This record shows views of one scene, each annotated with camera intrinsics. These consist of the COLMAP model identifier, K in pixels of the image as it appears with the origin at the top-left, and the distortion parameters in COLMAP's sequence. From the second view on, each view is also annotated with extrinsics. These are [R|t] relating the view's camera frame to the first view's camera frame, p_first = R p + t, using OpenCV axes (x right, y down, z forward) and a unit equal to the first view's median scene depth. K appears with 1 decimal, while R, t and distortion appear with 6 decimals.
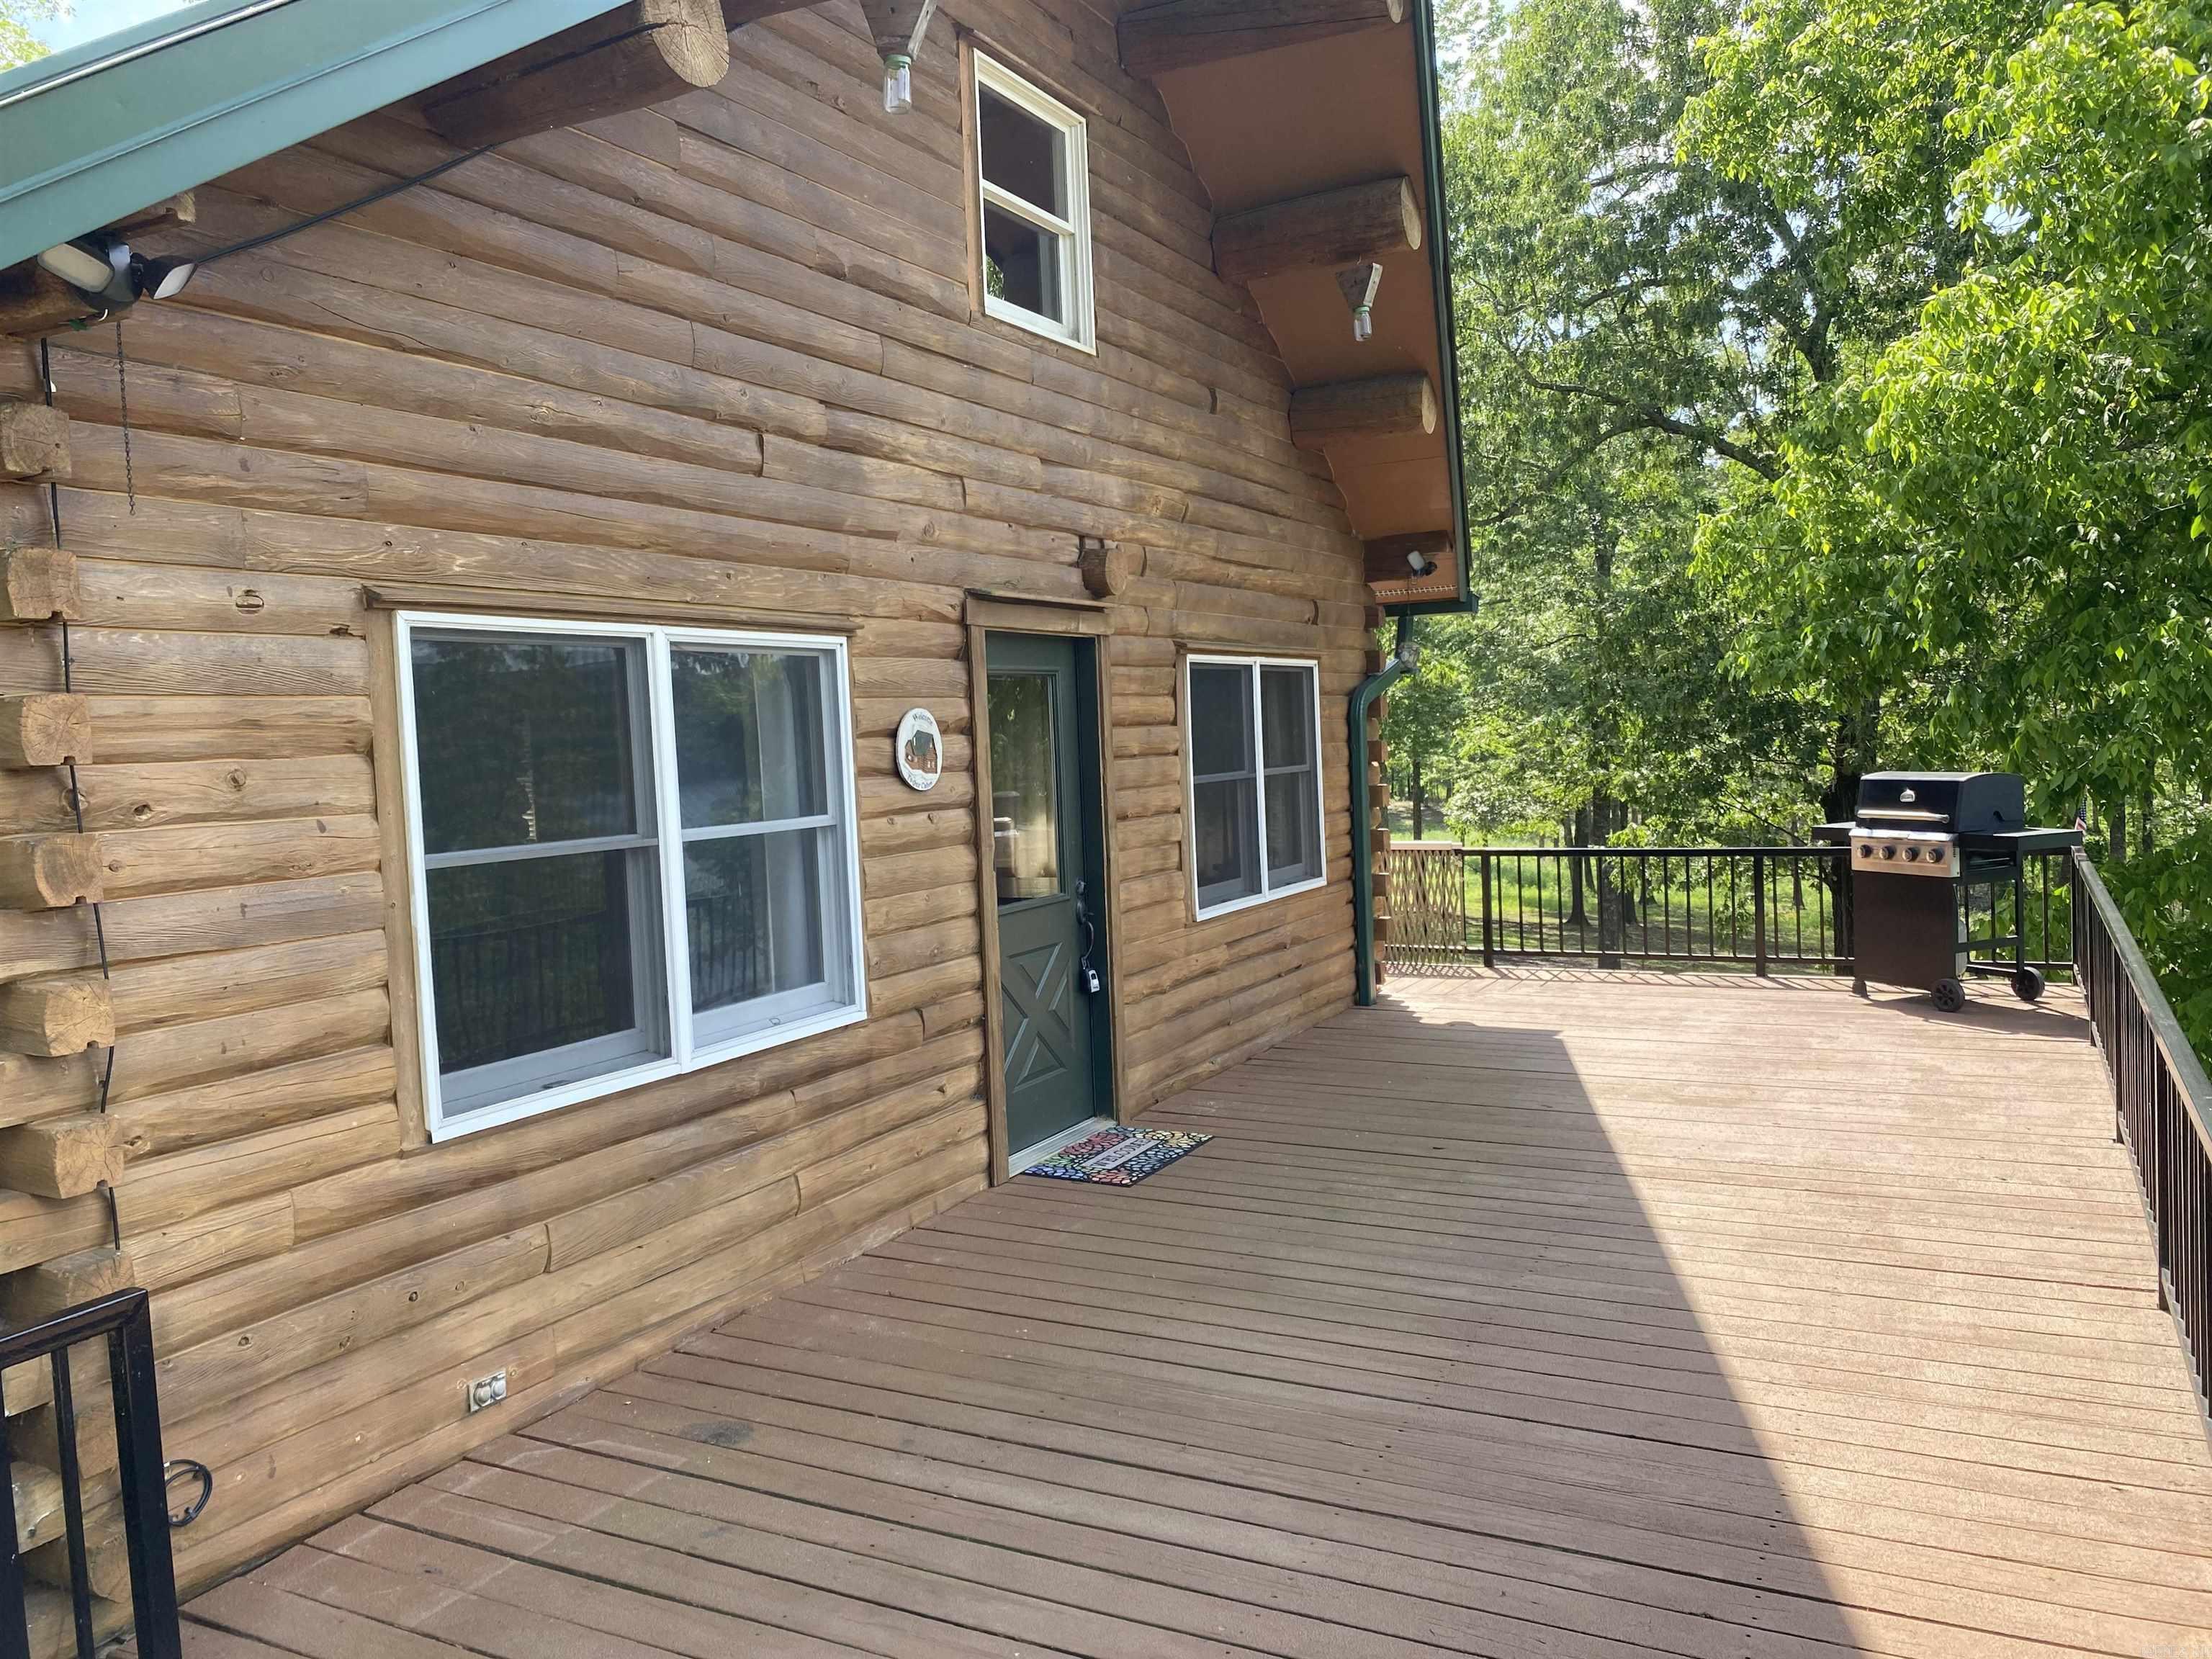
lens RADIAL K [[1670.6, 0, 1105.7], [0, 1670.6, 828.4], [0, 0, 1]] dist [0.015259, -0.015342]
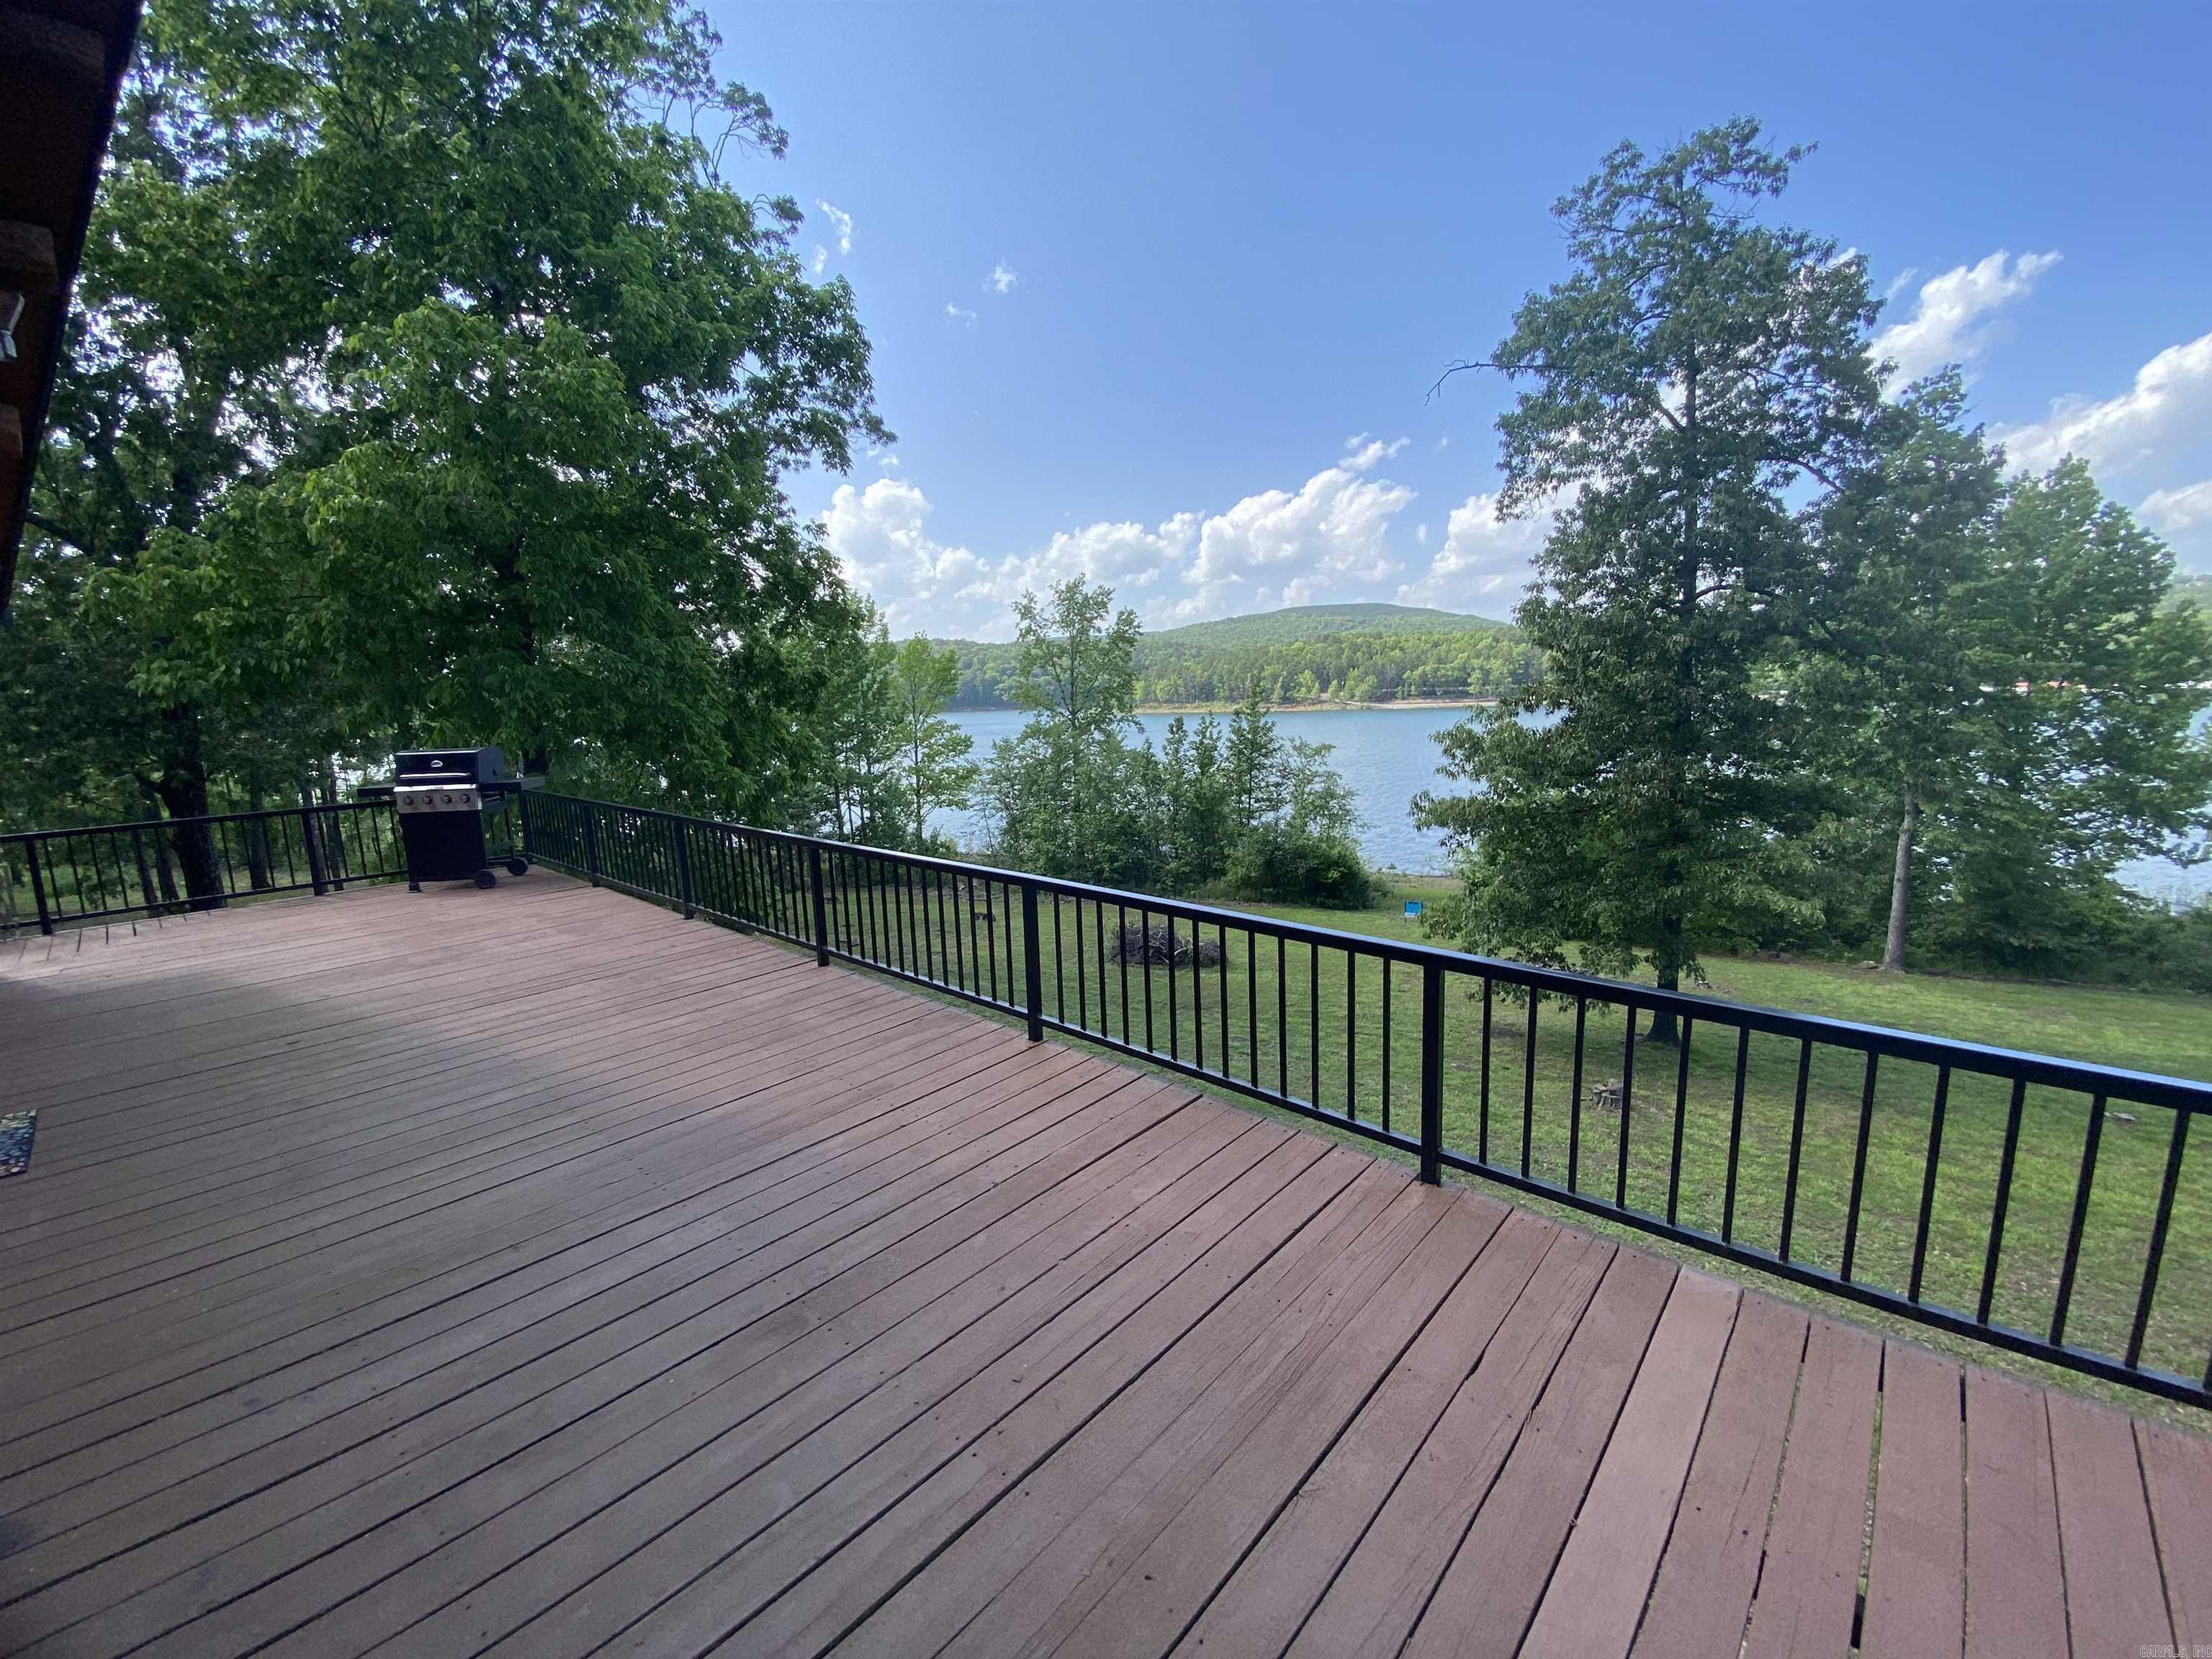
lens RADIAL K [[882.4, 0, 1108.5], [0, 882.4, 838.3], [0, 0, 1]] dist [0.001565, 0.000104]
pose [[0.245649, -0.125291, 0.961228, -0.313306], [0.076283, 0.991035, 0.109682, 0.012542], [-0.966353, 0.046382, 0.253004, 0.256507]]
